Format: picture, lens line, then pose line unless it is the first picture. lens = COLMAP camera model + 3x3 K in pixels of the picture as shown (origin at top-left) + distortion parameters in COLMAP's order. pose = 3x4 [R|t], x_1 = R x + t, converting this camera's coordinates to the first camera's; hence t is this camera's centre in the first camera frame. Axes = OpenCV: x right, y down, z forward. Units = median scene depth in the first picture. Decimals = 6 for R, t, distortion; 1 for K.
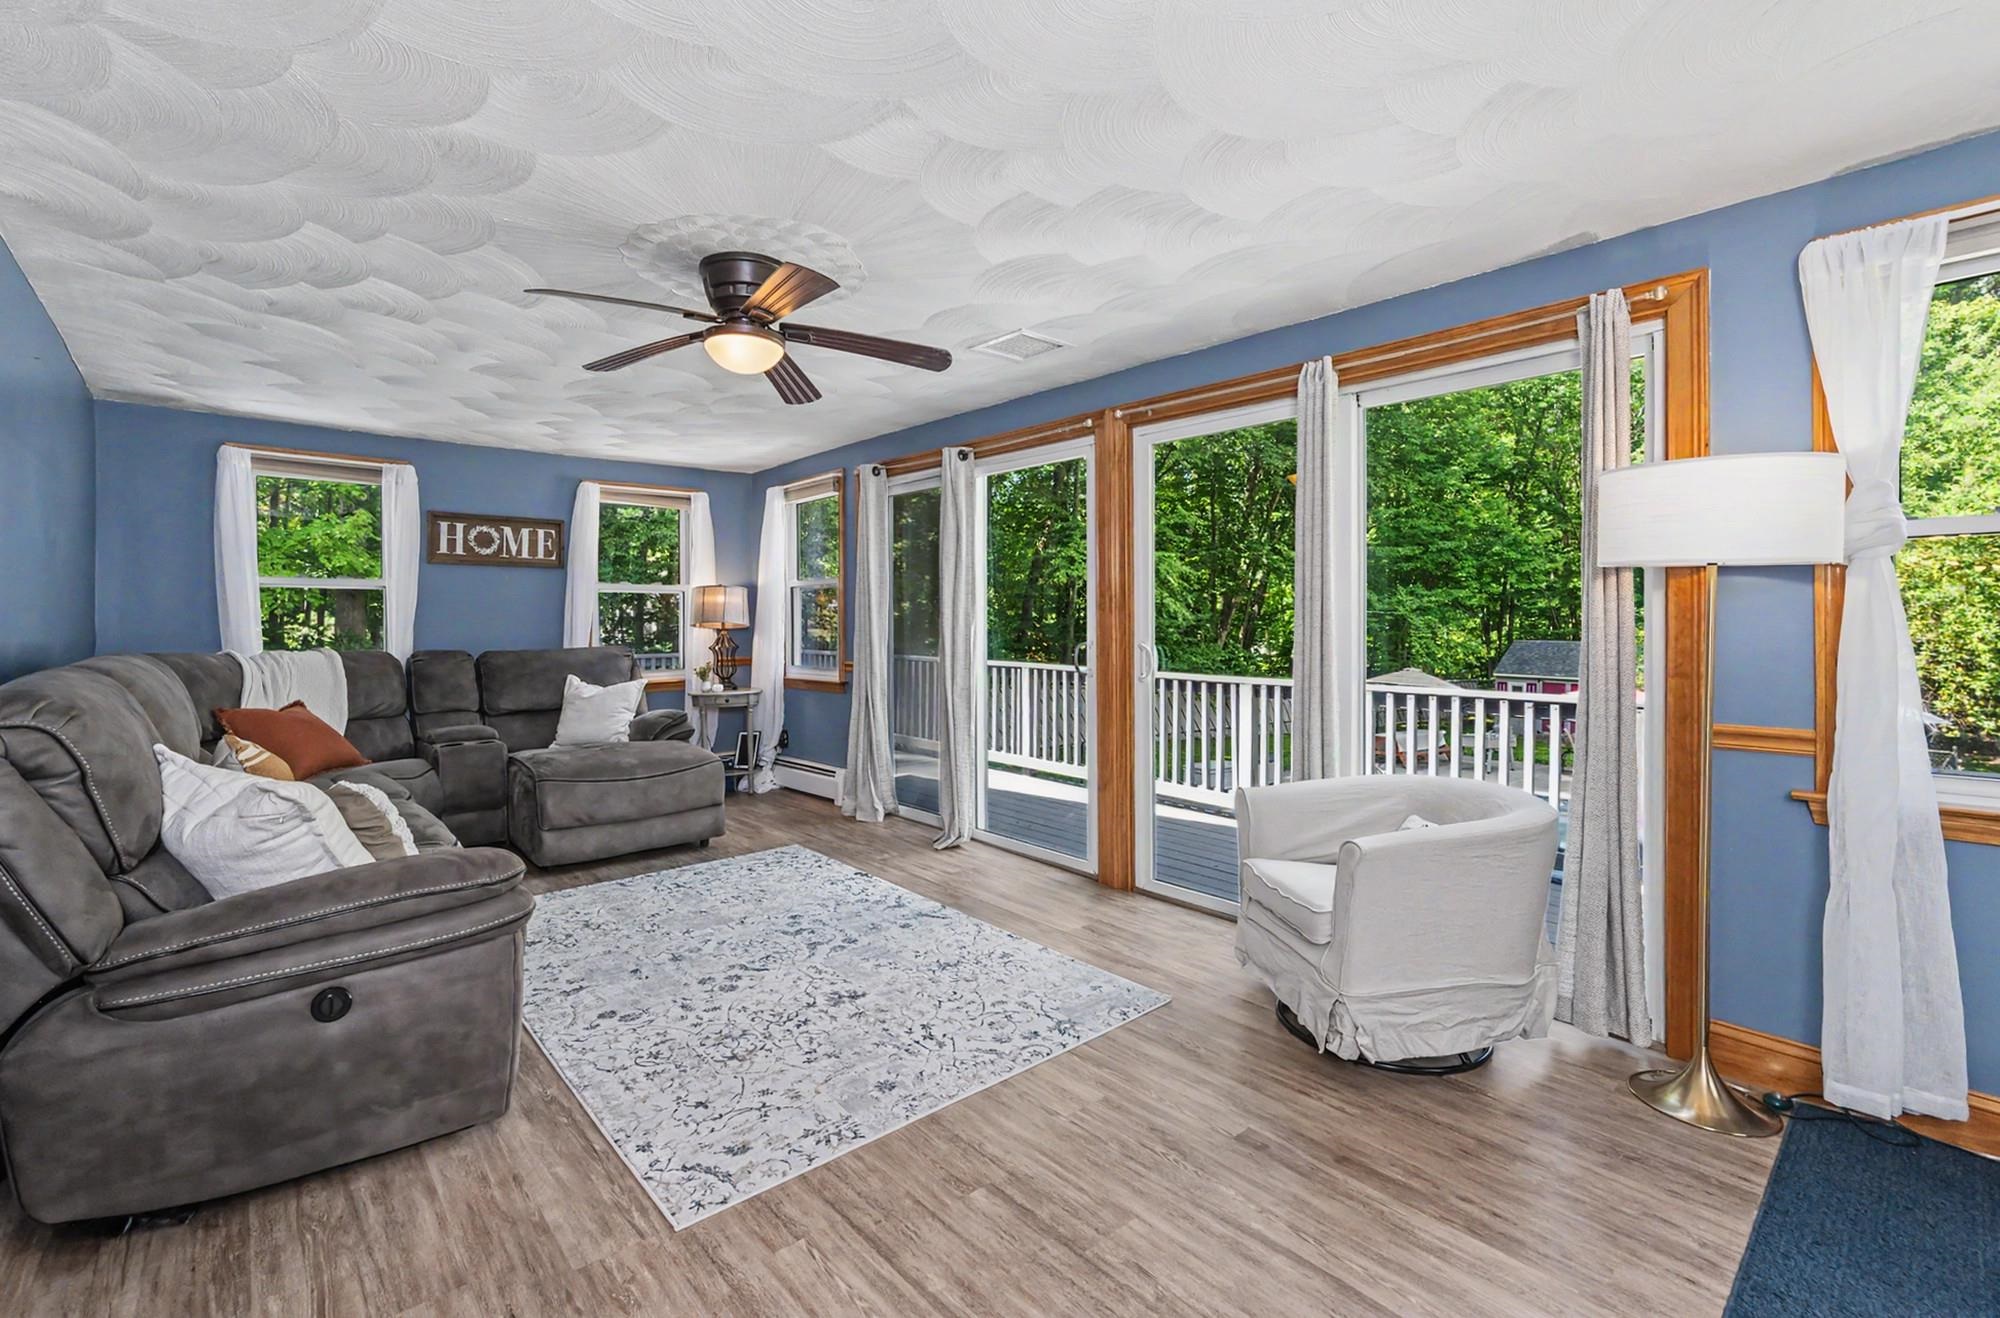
lens RADIAL K [[871.8, 0, 935.6], [0, 871.8, 625.5], [0, 0, 1]] dist [-0.000281, 0.000192]
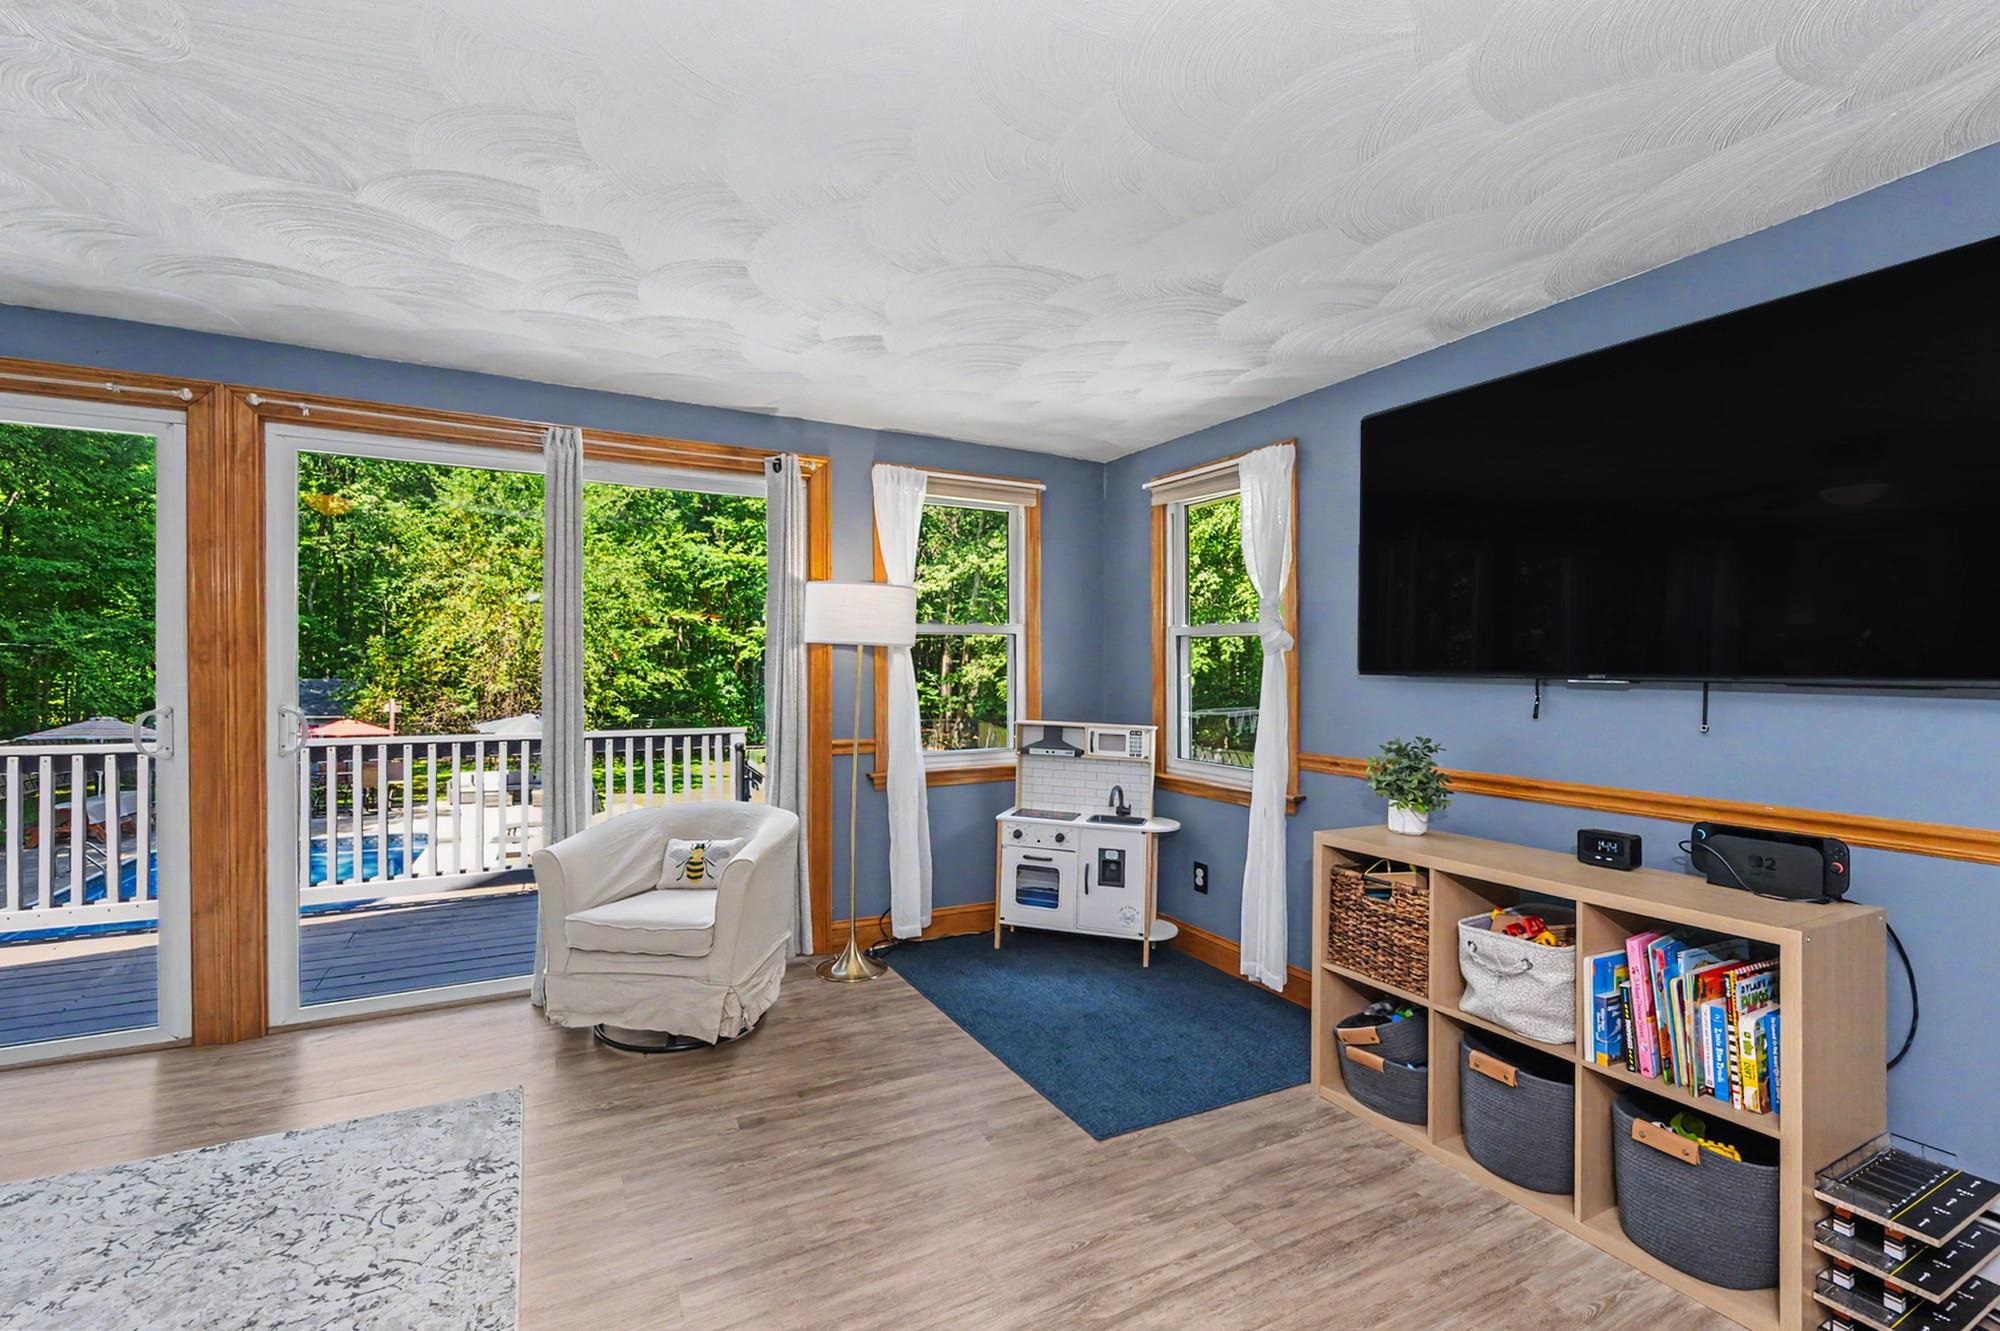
lens RADIAL K [[864.0, 0, 1000.0], [0, 864.0, 665.5], [0, 0, 1]] dist [-0.002480, -0.000555]
pose [[0.198227, -0.003762, 0.980149, -0.463537], [-0.002418, 0.999988, 0.004327, -0.024643], [-0.980153, -0.003228, 0.198216, 0.279179]]
